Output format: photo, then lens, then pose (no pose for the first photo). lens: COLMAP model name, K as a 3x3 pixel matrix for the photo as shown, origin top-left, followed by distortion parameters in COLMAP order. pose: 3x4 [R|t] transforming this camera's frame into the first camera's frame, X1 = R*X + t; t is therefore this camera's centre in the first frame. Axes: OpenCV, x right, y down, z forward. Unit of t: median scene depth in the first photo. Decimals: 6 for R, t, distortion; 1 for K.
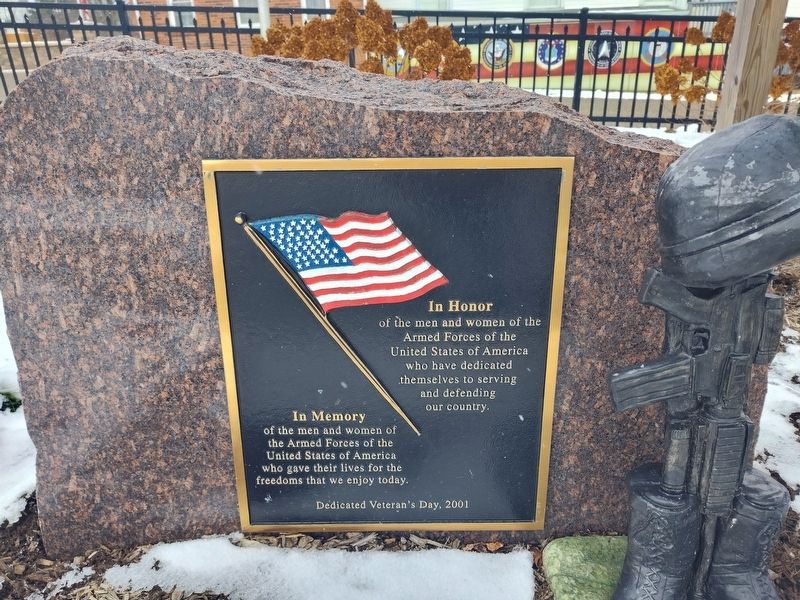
lens RADIAL K [[560.5, 0, 399.5], [0, 560.5, 303.8], [0, 0, 1]] dist [0.022012, -0.014795]
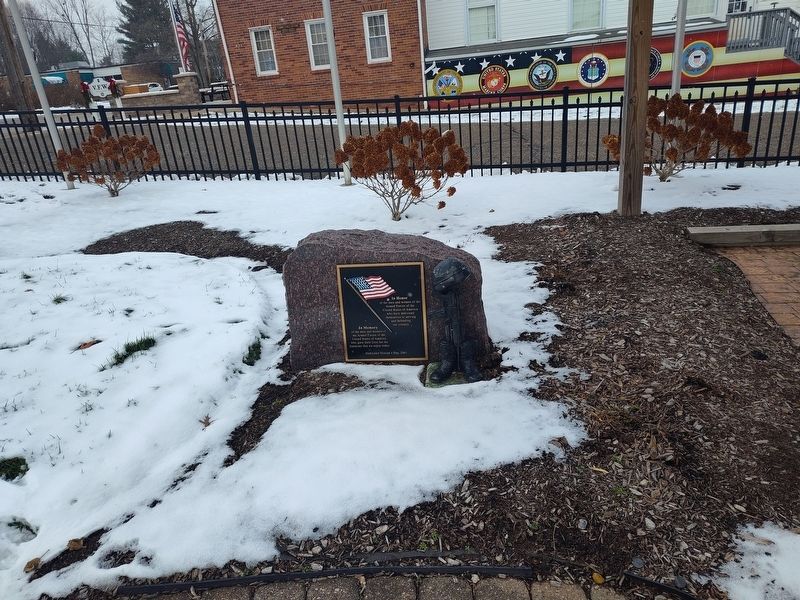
lens RADIAL K [[560.5, 0, 400.3], [0, 560.5, 298.8], [0, 0, 1]] dist [0.022012, -0.014795]
pose [[0.992162, -0.021585, -0.123082, 0.607626], [0.019691, 0.999669, -0.016586, 0.076099], [0.123399, 0.014032, 0.992258, -2.971075]]
